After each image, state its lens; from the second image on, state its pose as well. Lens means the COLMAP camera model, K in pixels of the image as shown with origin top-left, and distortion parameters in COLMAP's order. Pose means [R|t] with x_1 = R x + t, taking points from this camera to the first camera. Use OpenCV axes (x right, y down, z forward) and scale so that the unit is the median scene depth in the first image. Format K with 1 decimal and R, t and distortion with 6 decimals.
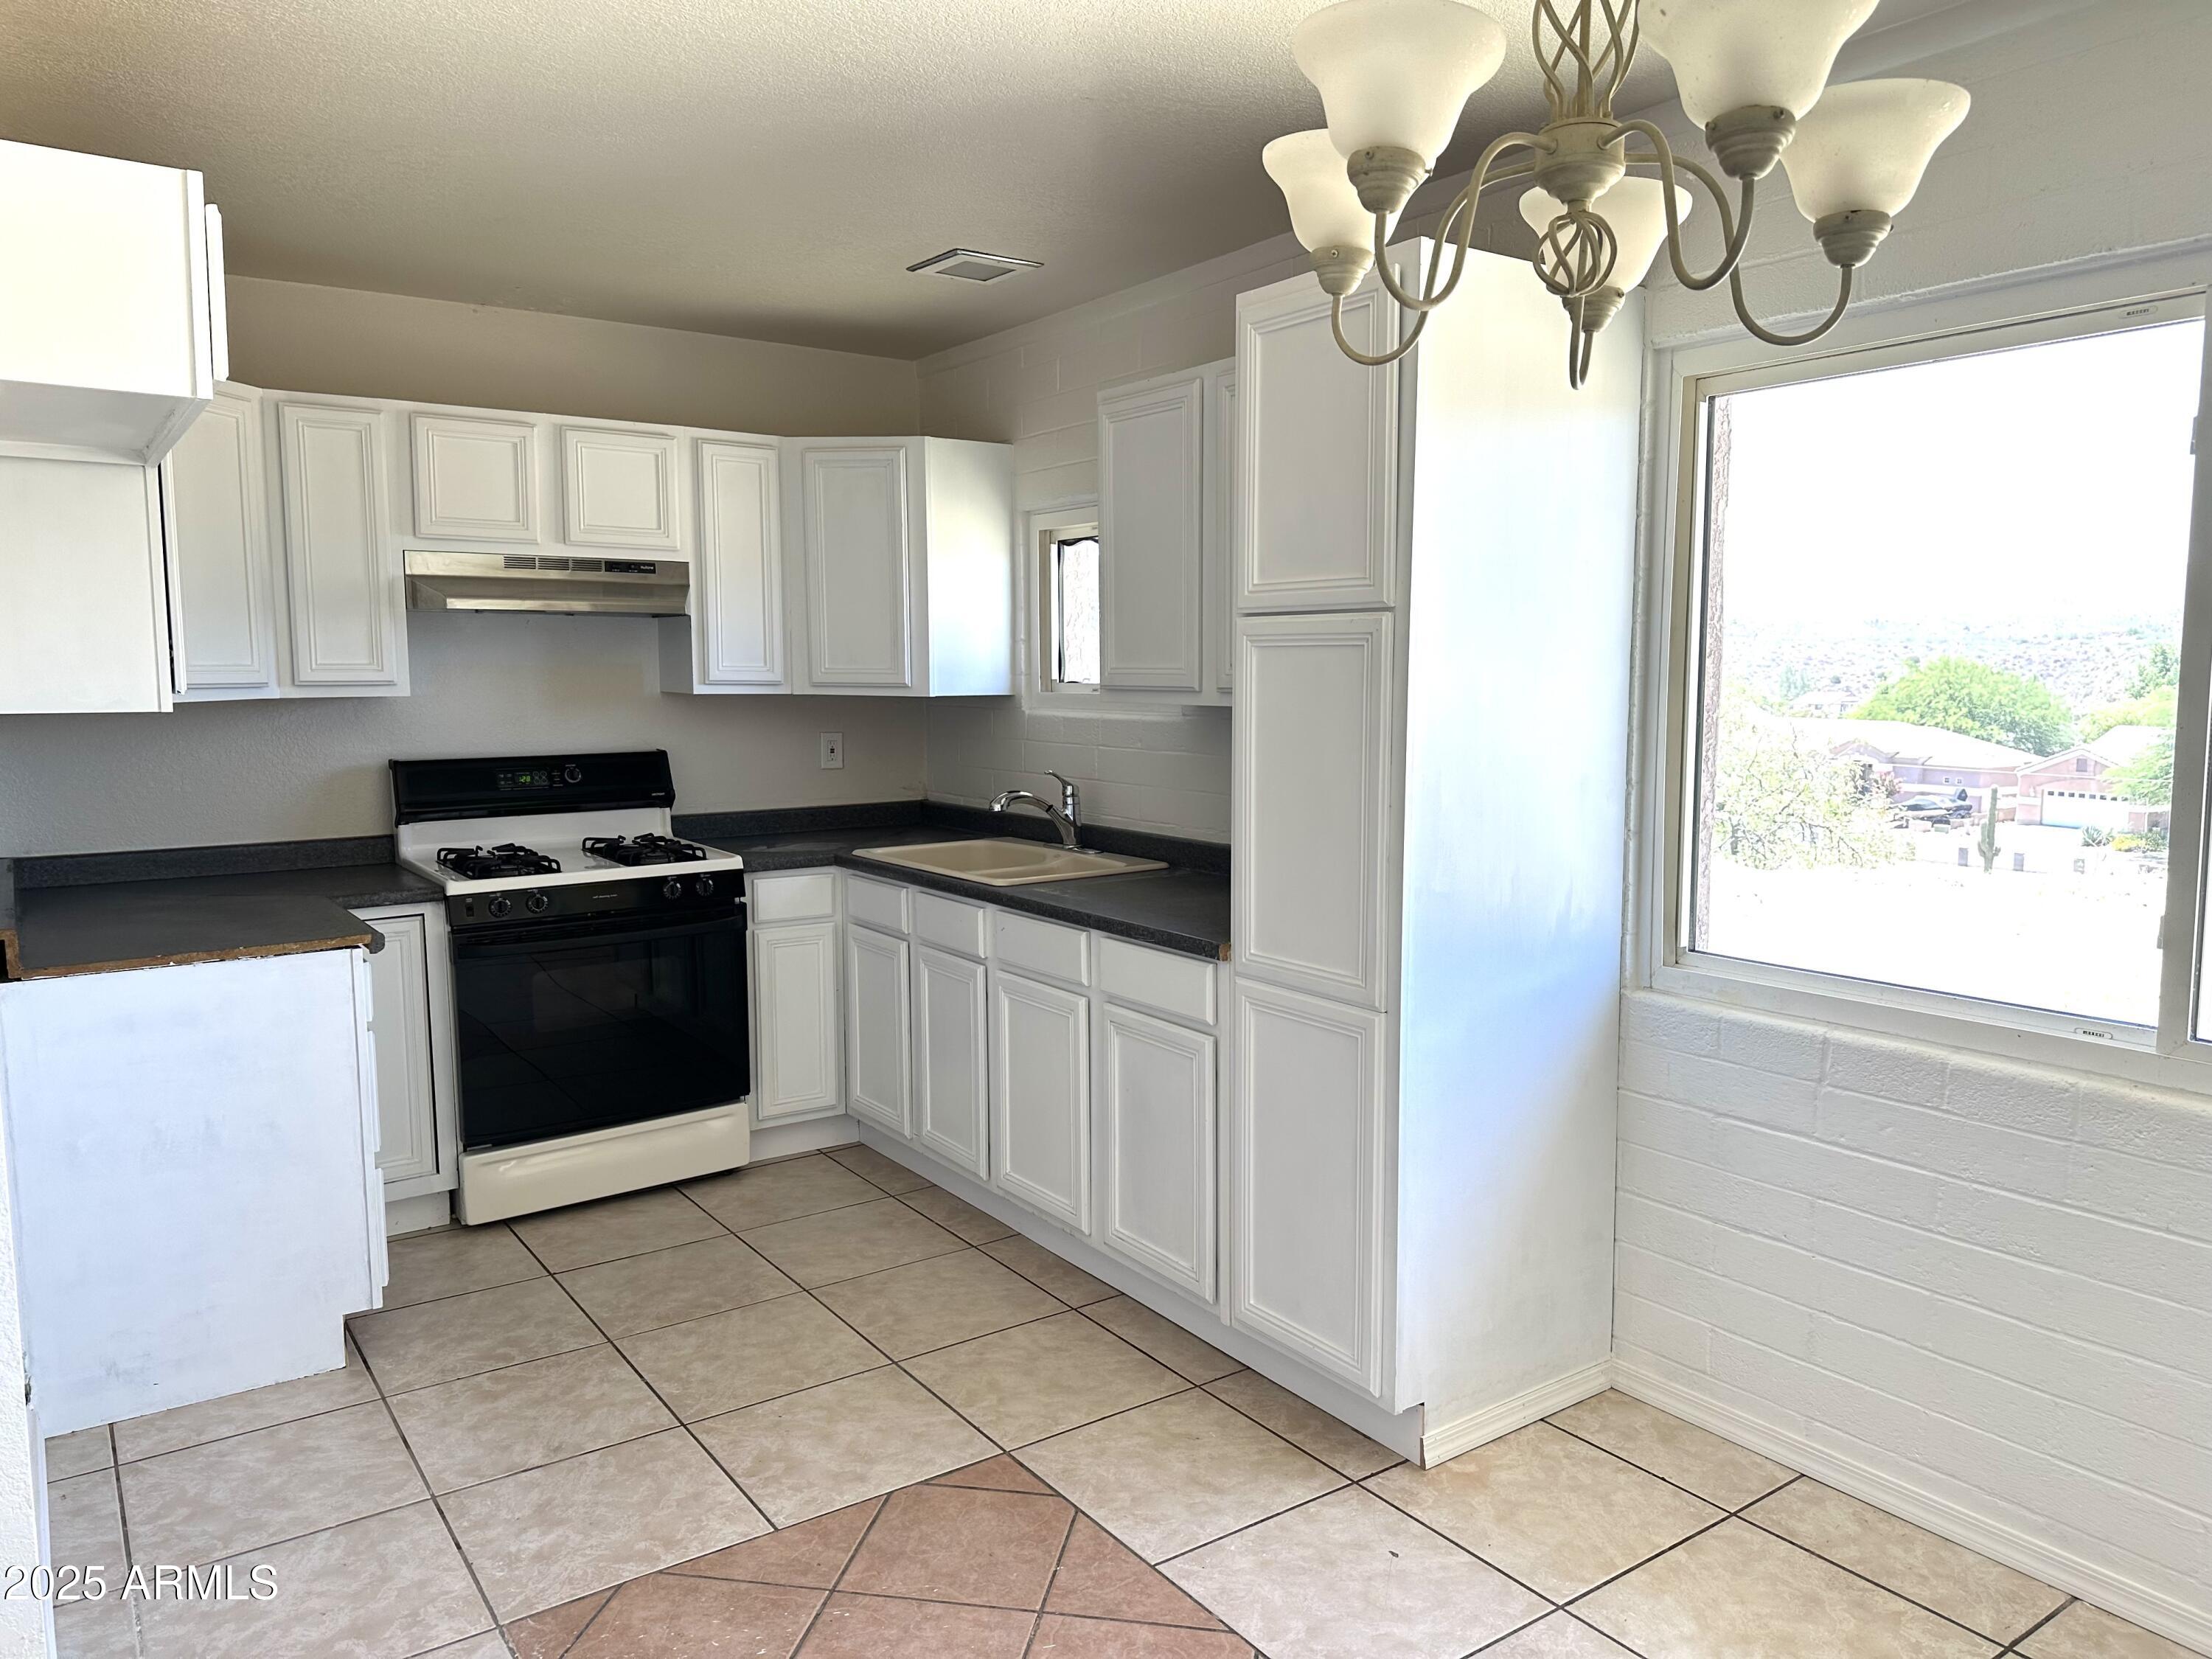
lens RADIAL K [[1534.8, 0, 1110.6], [0, 1534.8, 836.5], [0, 0, 1]] dist [0.151579, -0.262677]
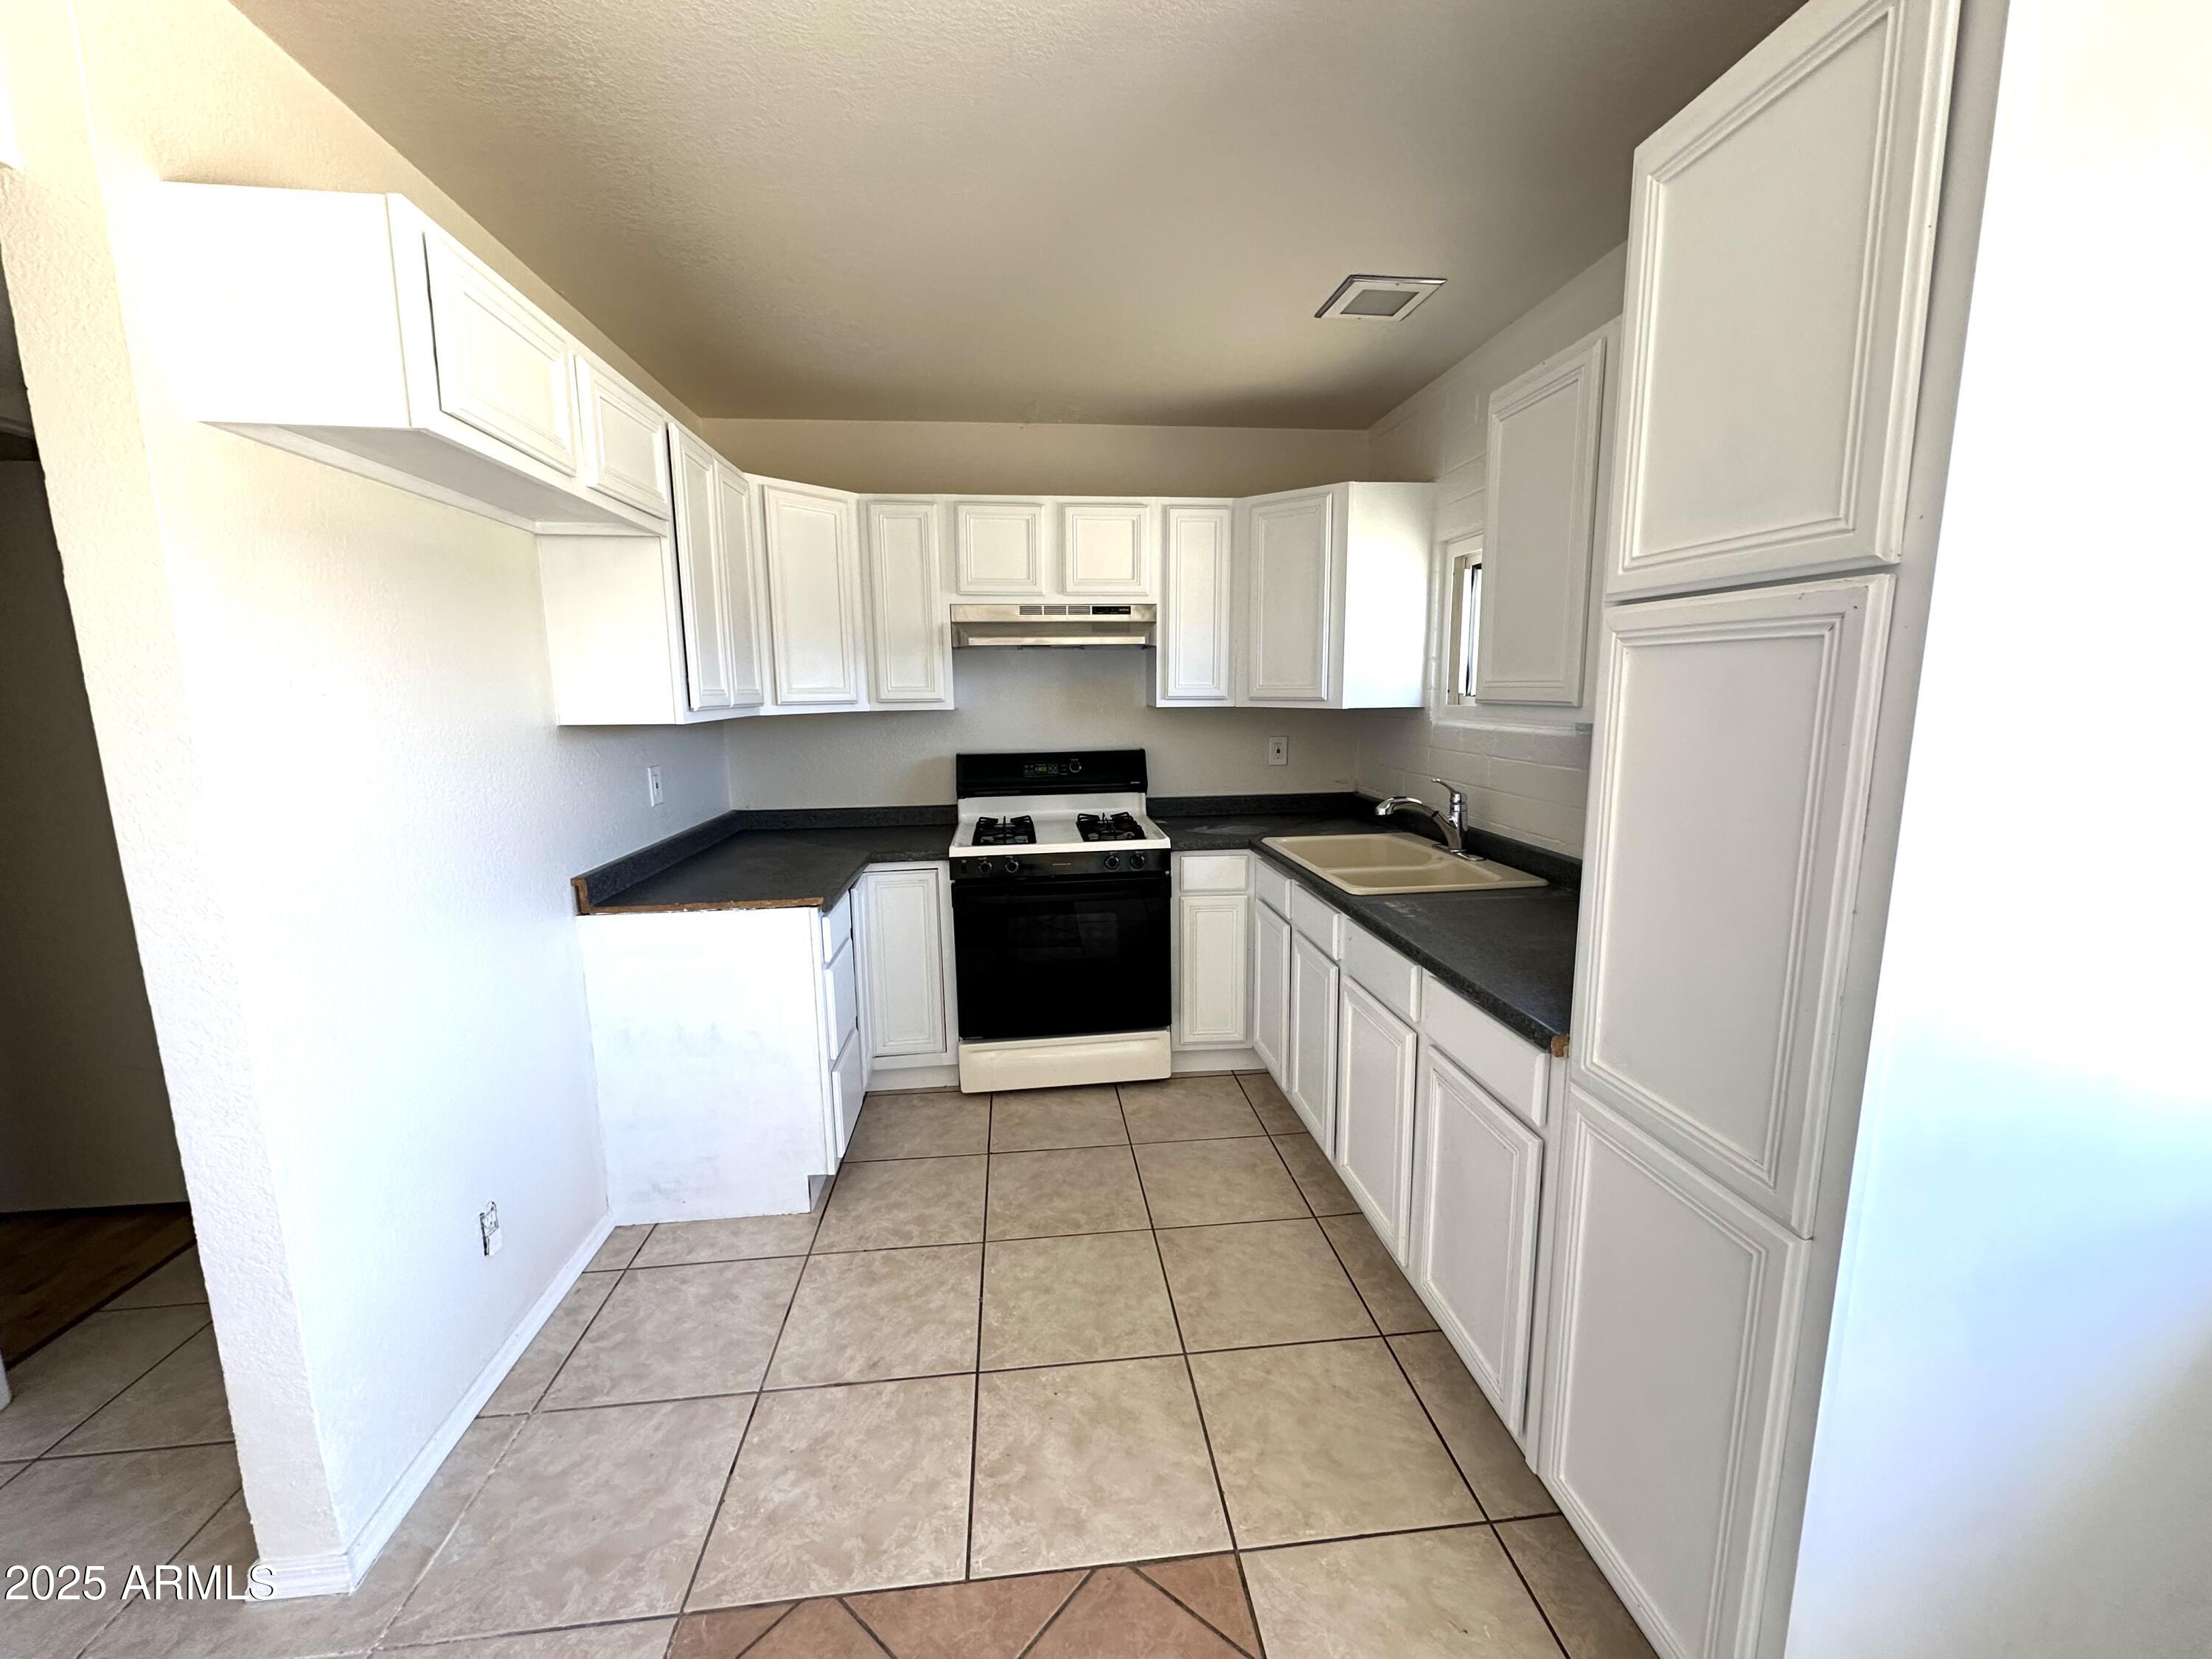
lens RADIAL K [[882.0, 0, 1106.0], [0, 882.0, 829.5], [0, 0, 1]] dist [-0.000055, 0.000093]
pose [[0.874052, 0.069573, -0.480826, 0.061116], [-0.044926, 0.997027, 0.062598, -0.039032], [0.483751, -0.033113, 0.874579, 0.380671]]
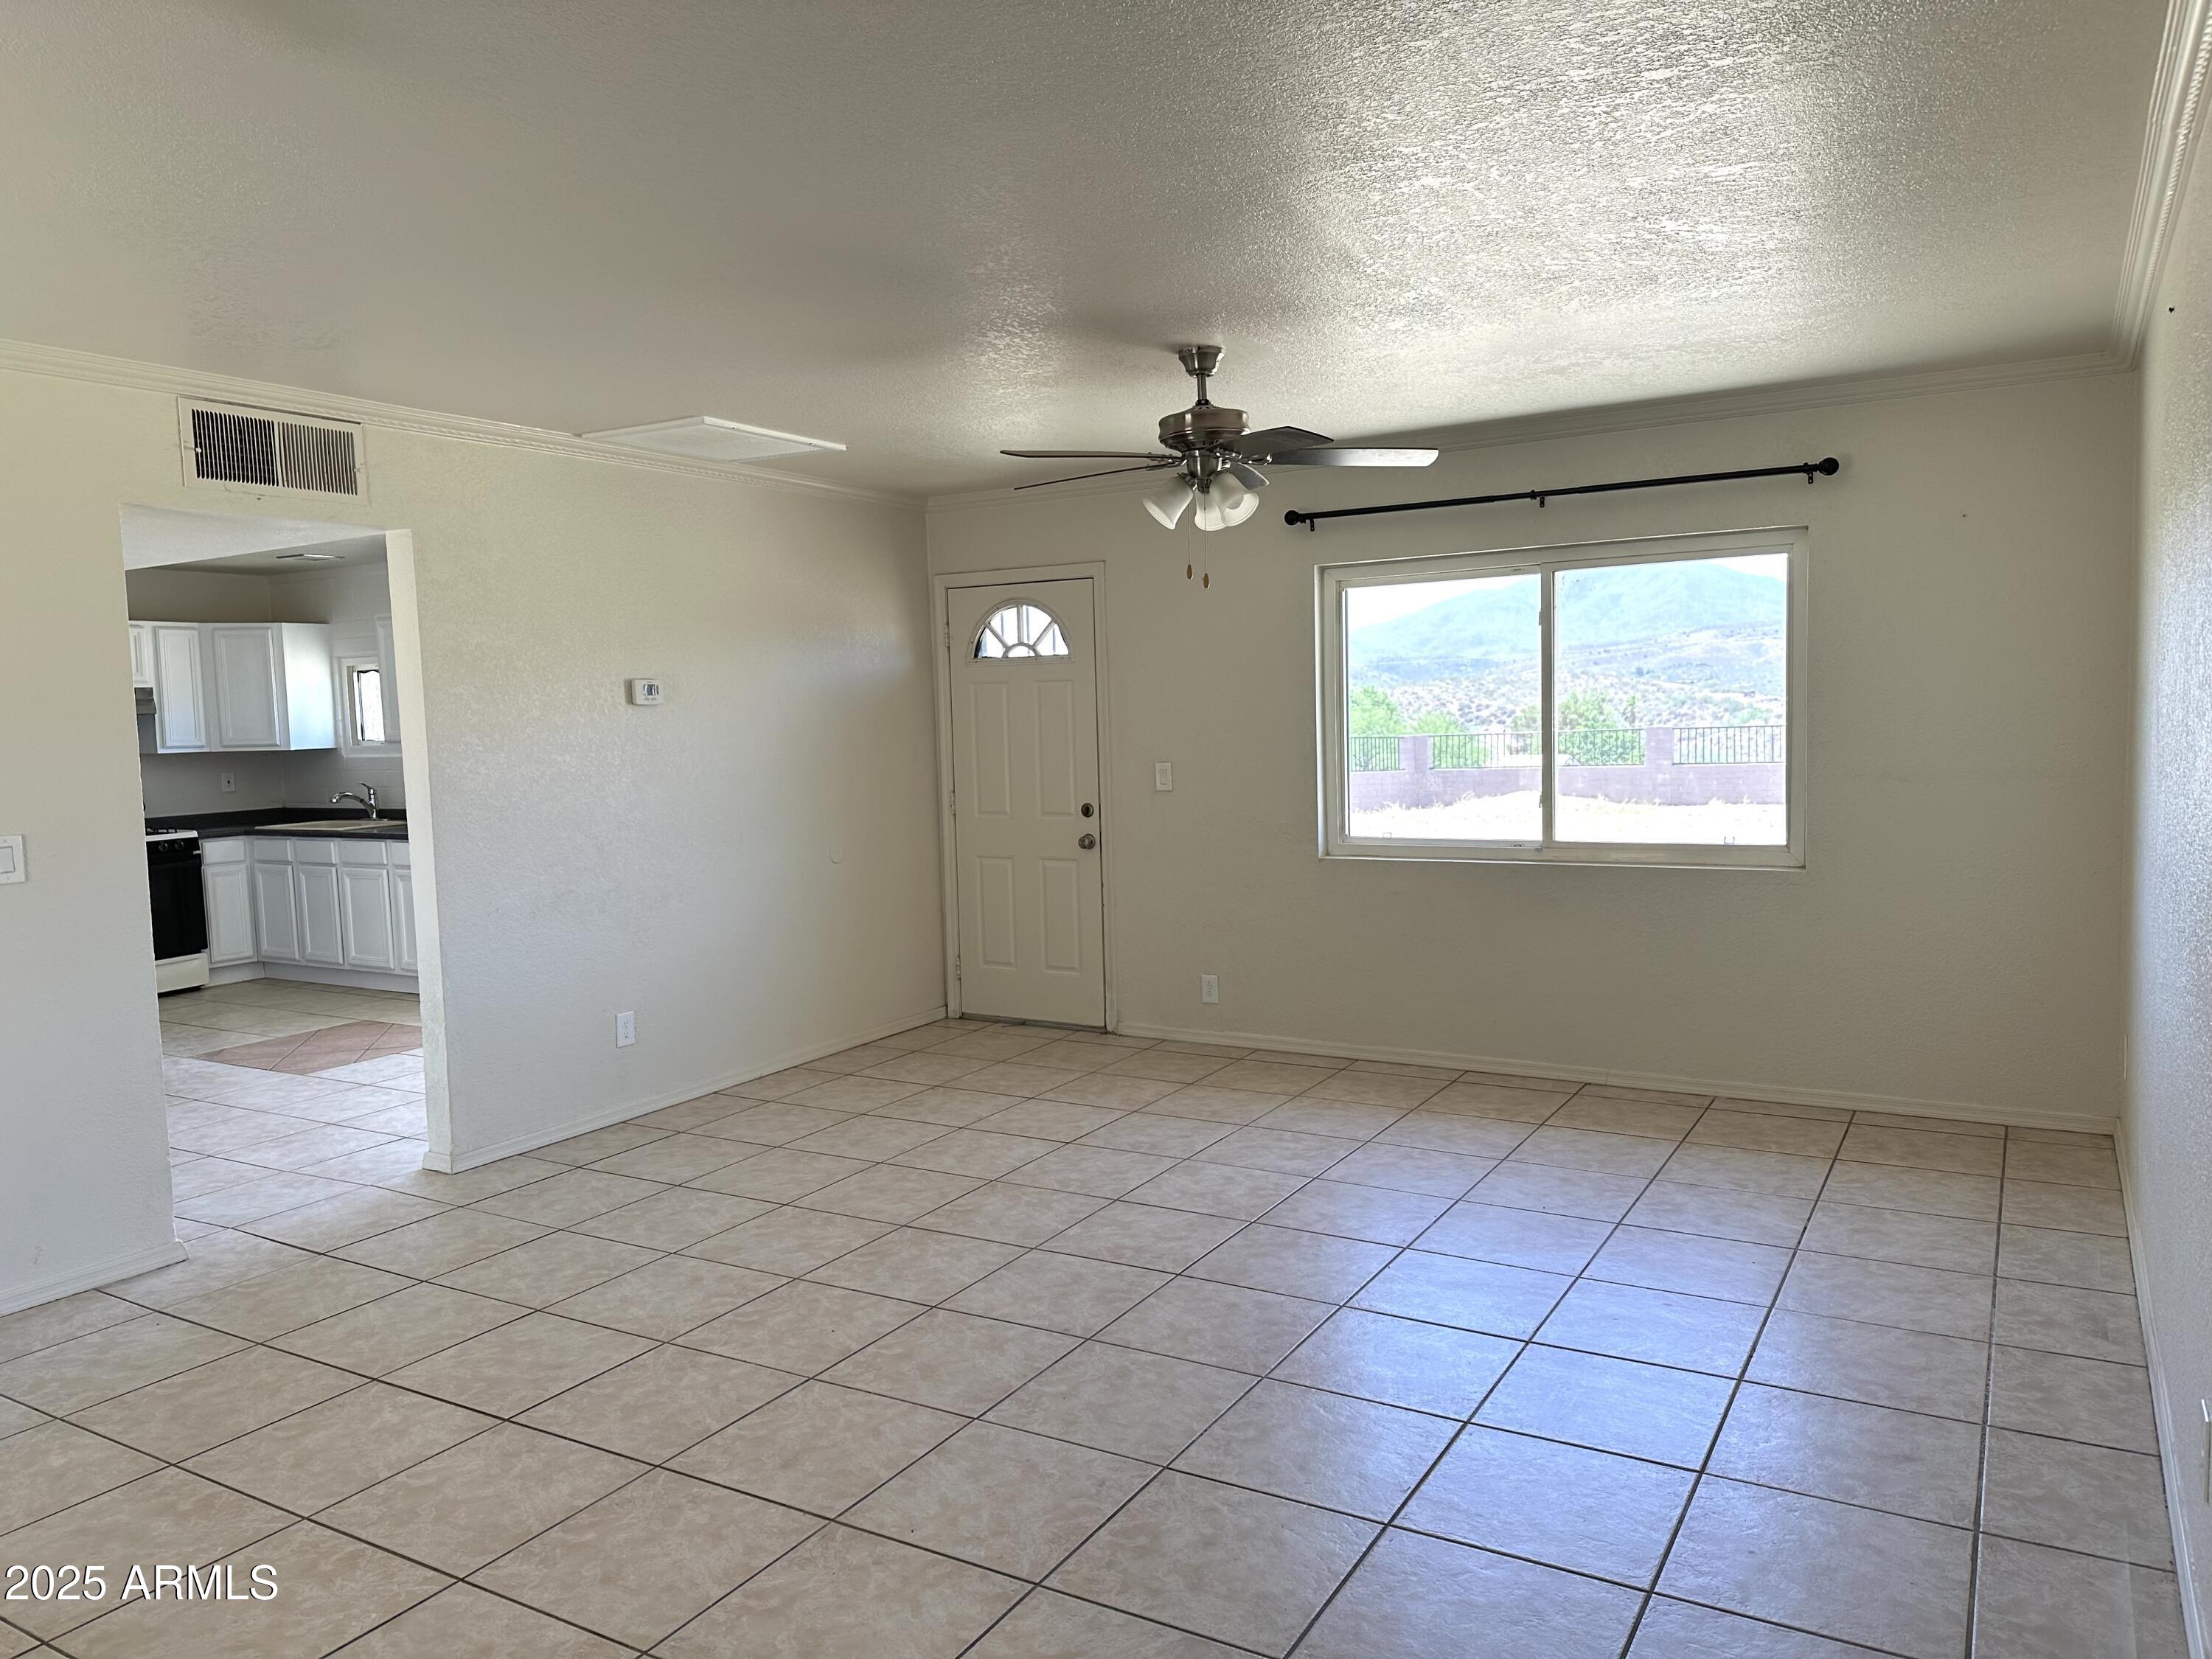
lens RADIAL K [[1566.1, 0, 1106.0], [0, 1566.1, 829.5], [0, 0, 1]] dist [0.004345, 0.002035]
pose [[0.911901, -0.059466, 0.406079, 0.016288], [0.075129, 0.996915, -0.022723, 0.158655], [-0.403475, 0.051229, 0.913555, -1.477113]]
